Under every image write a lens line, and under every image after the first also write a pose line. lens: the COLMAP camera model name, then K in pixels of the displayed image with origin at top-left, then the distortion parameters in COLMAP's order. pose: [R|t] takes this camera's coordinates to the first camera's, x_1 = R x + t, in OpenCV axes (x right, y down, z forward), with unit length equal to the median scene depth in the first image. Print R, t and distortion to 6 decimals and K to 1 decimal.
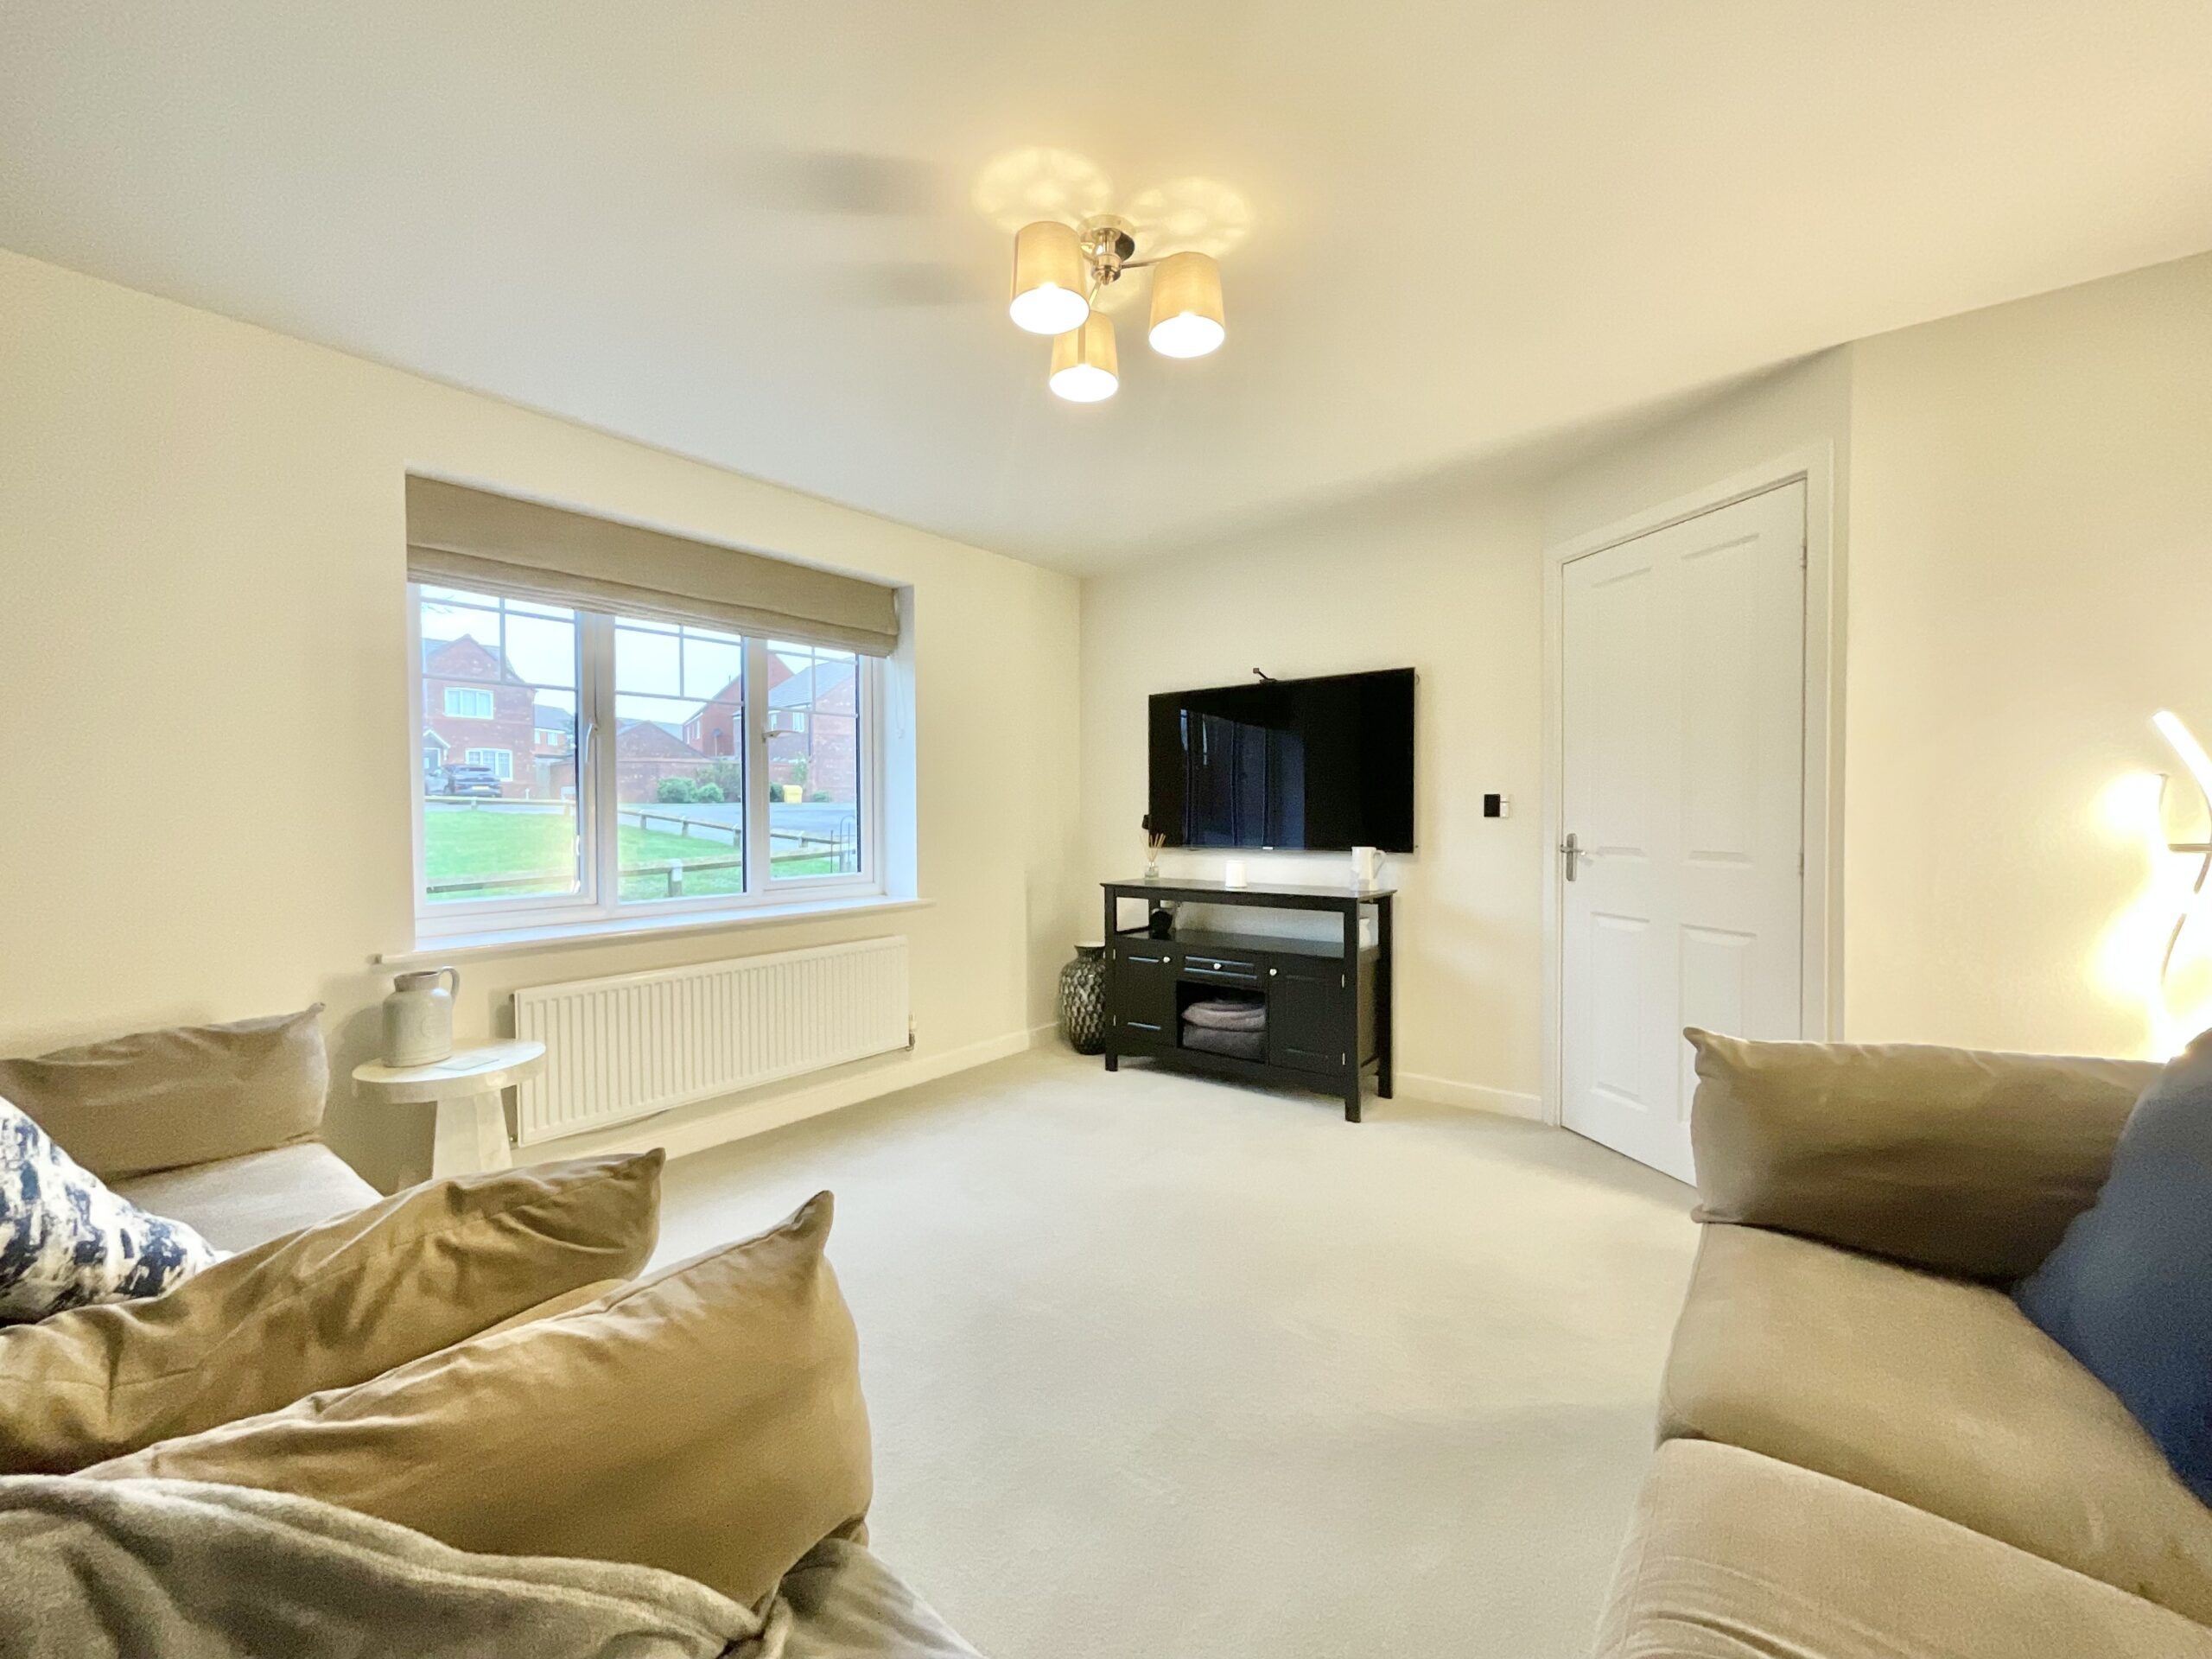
lens RADIAL K [[883.5, 0, 1121.3], [0, 883.5, 826.1], [0, 0, 1]] dist [0.001616, 0.000200]
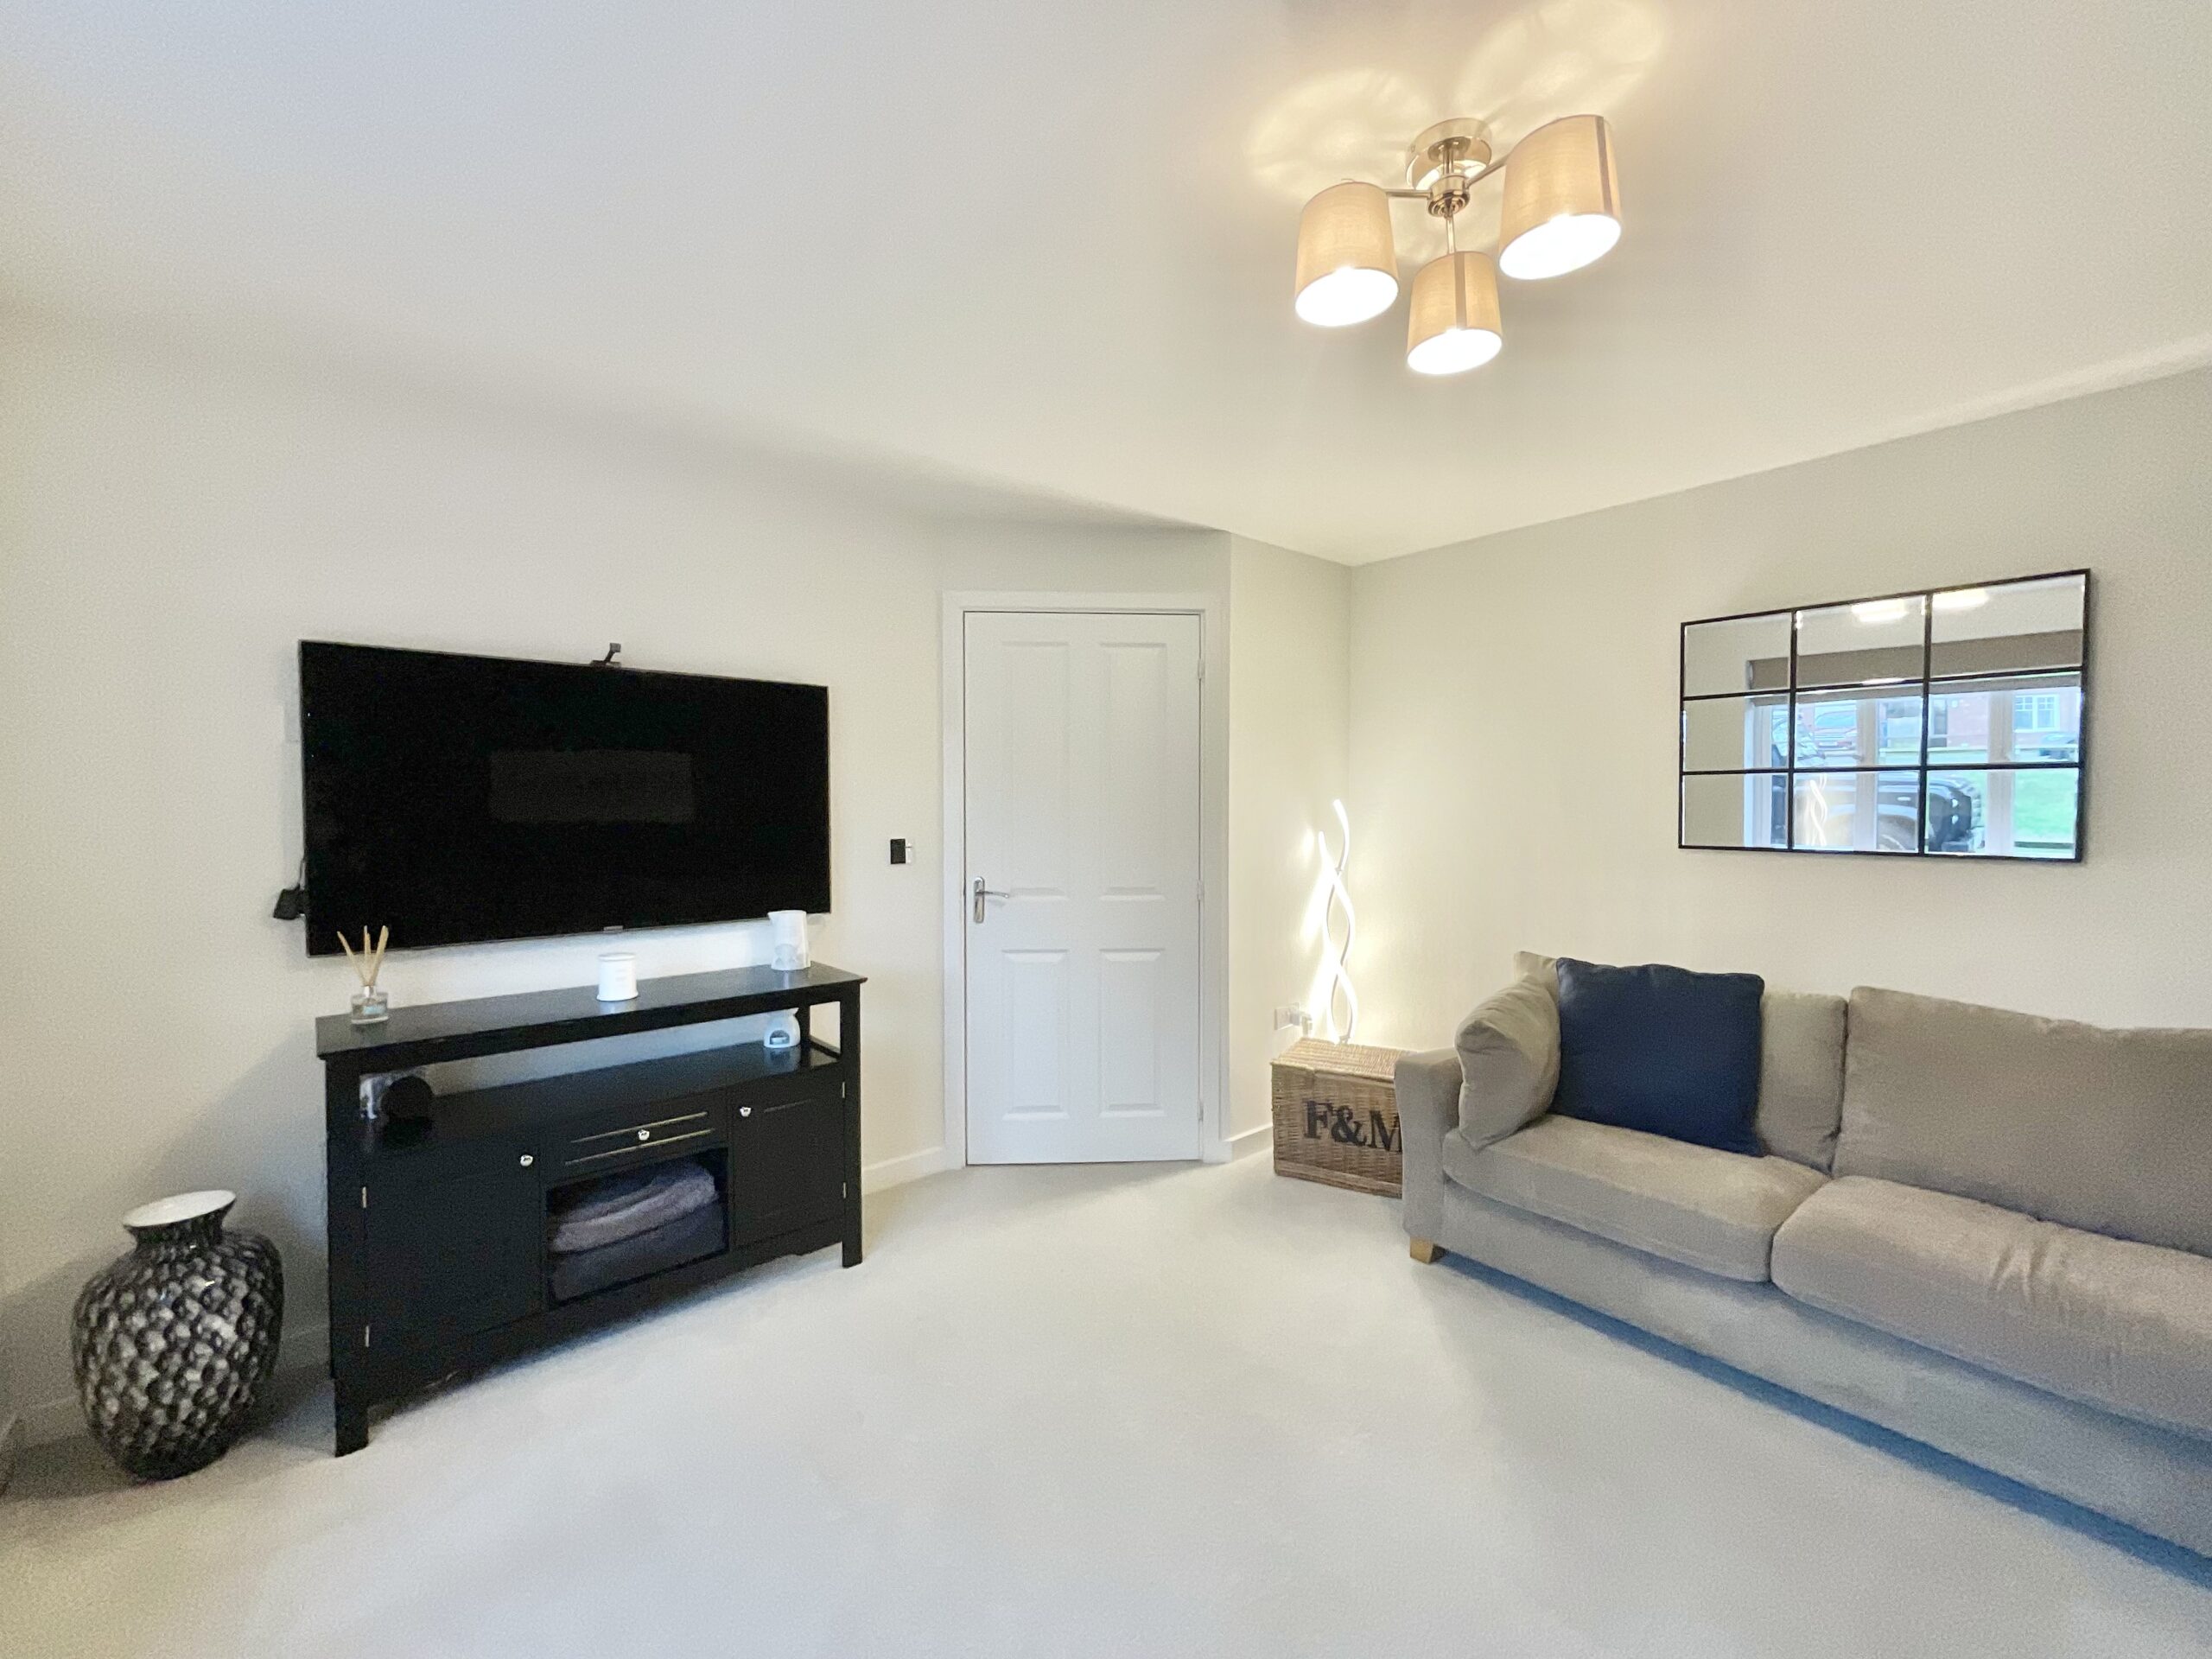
lens RADIAL K [[898.5, 0, 1099.7], [0, 898.5, 829.6], [0, 0, 1]] dist [-0.001858, -0.000962]
pose [[0.219559, -0.026486, 0.975240, -0.441016], [0.012059, 0.999629, 0.024434, -0.065727], [-0.975525, 0.006395, 0.219797, 0.587185]]
